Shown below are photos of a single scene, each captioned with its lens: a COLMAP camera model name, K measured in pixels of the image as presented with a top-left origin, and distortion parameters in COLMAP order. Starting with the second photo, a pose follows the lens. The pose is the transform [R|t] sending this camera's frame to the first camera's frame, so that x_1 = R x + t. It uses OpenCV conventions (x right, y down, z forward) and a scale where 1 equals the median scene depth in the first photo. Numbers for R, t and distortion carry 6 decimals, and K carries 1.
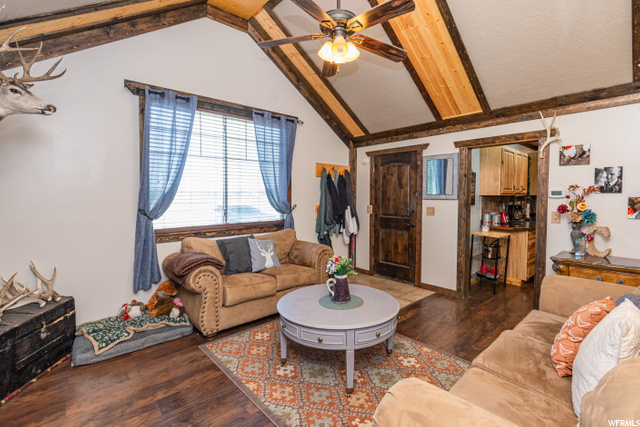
lens RADIAL K [[282.1, 0, 311.3], [0, 282.1, 201.5], [0, 0, 1]] dist [0.000184, 0.000004]
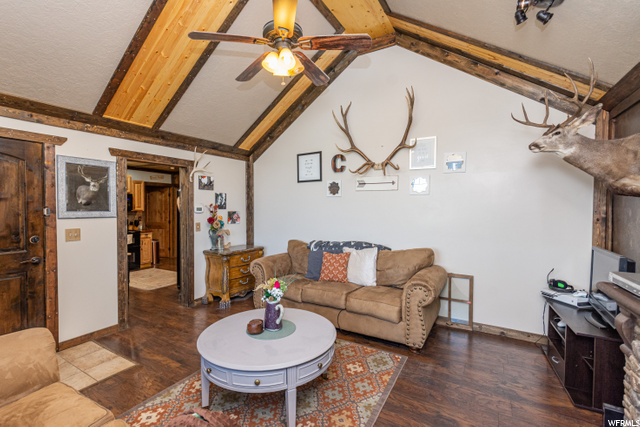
lens RADIAL K [[292.5, 0, 320.0], [0, 292.5, 213.5], [0, 0, 1]] dist [-0.002116, -0.000396]
pose [[-0.313069, -0.016868, 0.949581, -0.646081], [0.026621, 0.999294, 0.026528, -0.030549], [-0.949357, 0.033584, -0.312399, 0.872615]]
